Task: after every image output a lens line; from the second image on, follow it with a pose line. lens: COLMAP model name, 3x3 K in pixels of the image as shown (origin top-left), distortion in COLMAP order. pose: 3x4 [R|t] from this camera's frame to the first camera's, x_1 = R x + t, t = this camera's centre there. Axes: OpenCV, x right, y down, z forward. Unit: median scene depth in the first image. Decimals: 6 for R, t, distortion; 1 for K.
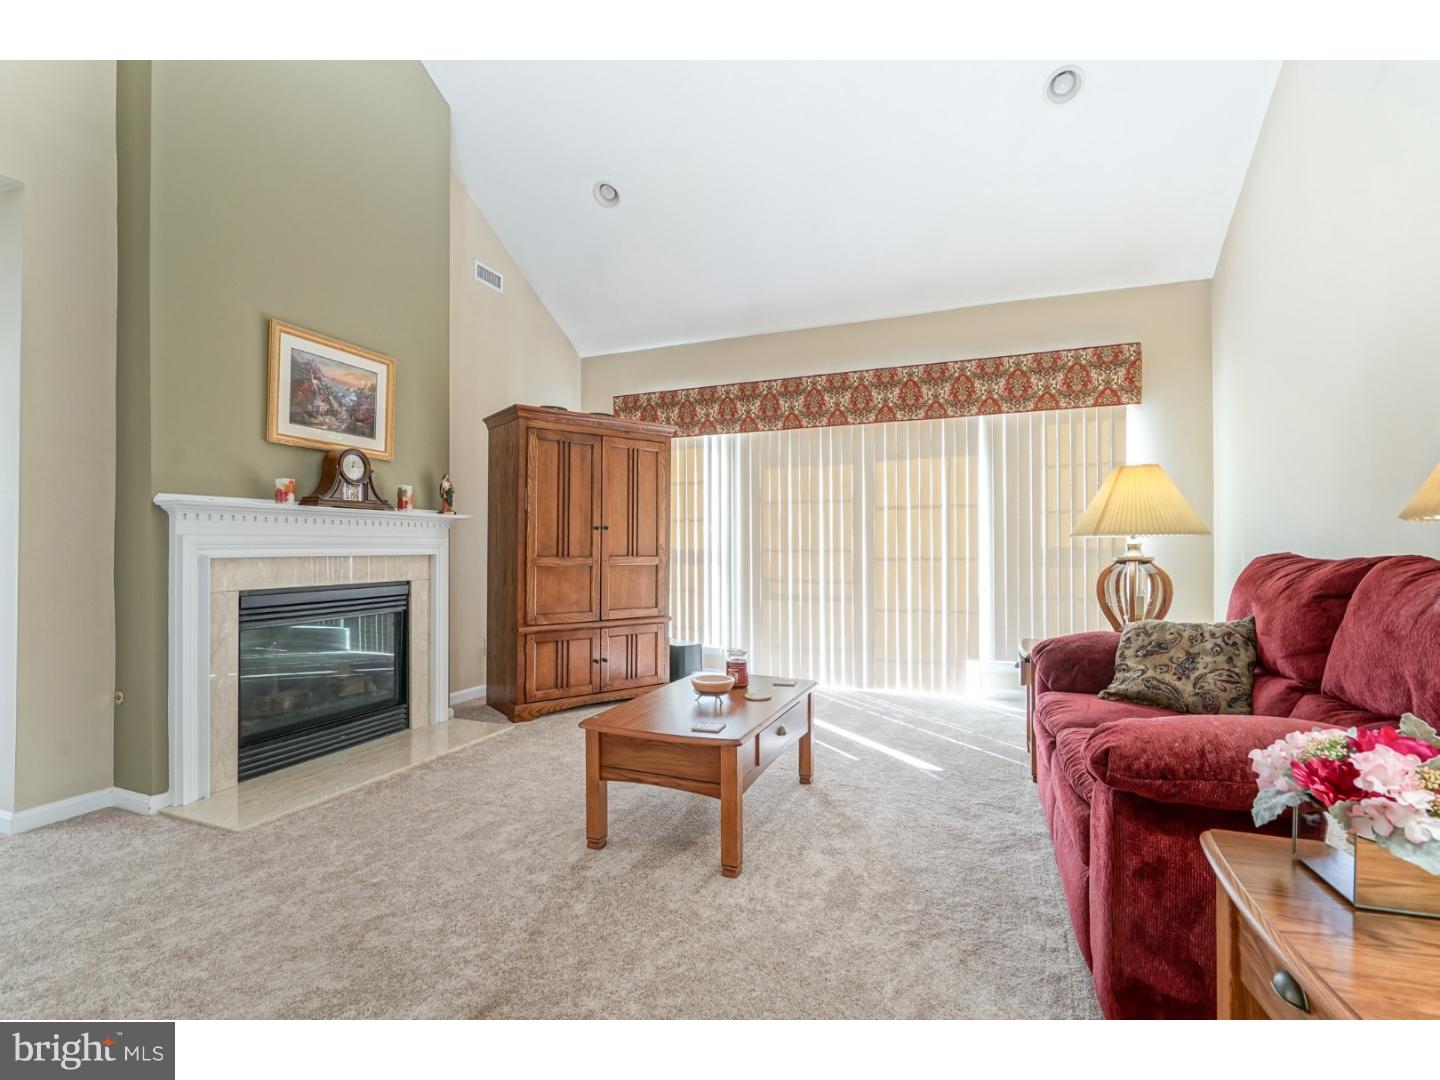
lens RADIAL K [[675.6, 0, 719.2], [0, 675.6, 539.0], [0, 0, 1]] dist [-0.008145, 0.003123]
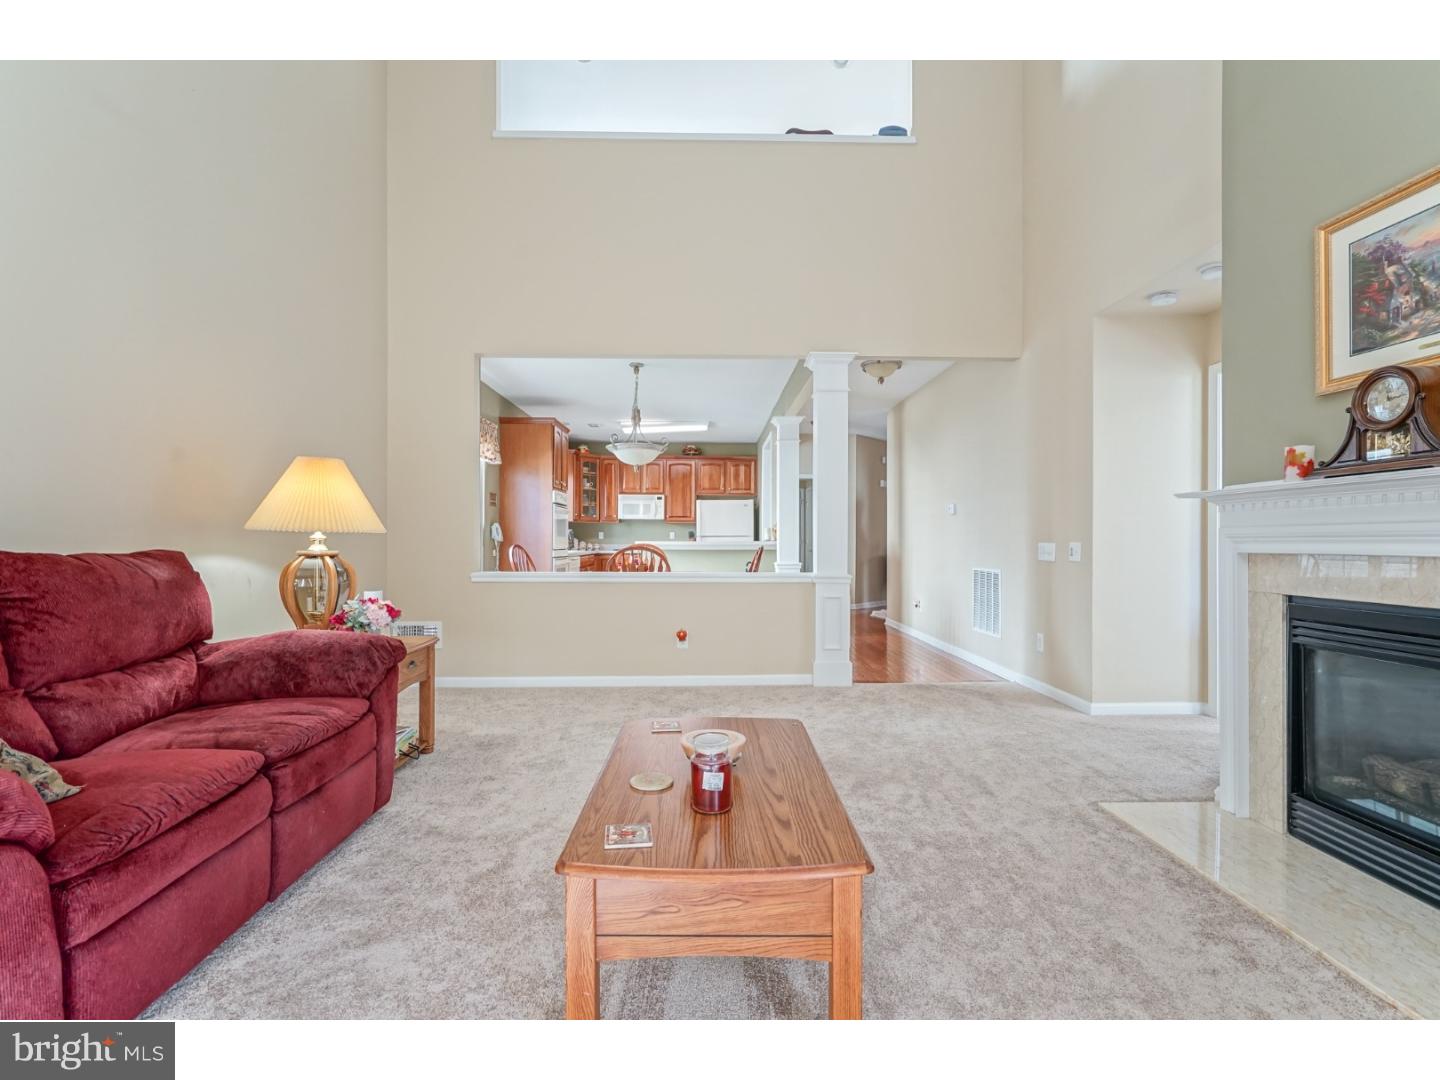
lens RADIAL K [[675.6, 0, 718.9], [0, 675.6, 544.0], [0, 0, 1]] dist [-0.008145, 0.003123]
pose [[-0.923649, -0.004320, -0.383215, 0.195222], [-0.002818, 0.999986, -0.004481, 0.019455], [0.383229, -0.003059, -0.923648, 1.329404]]
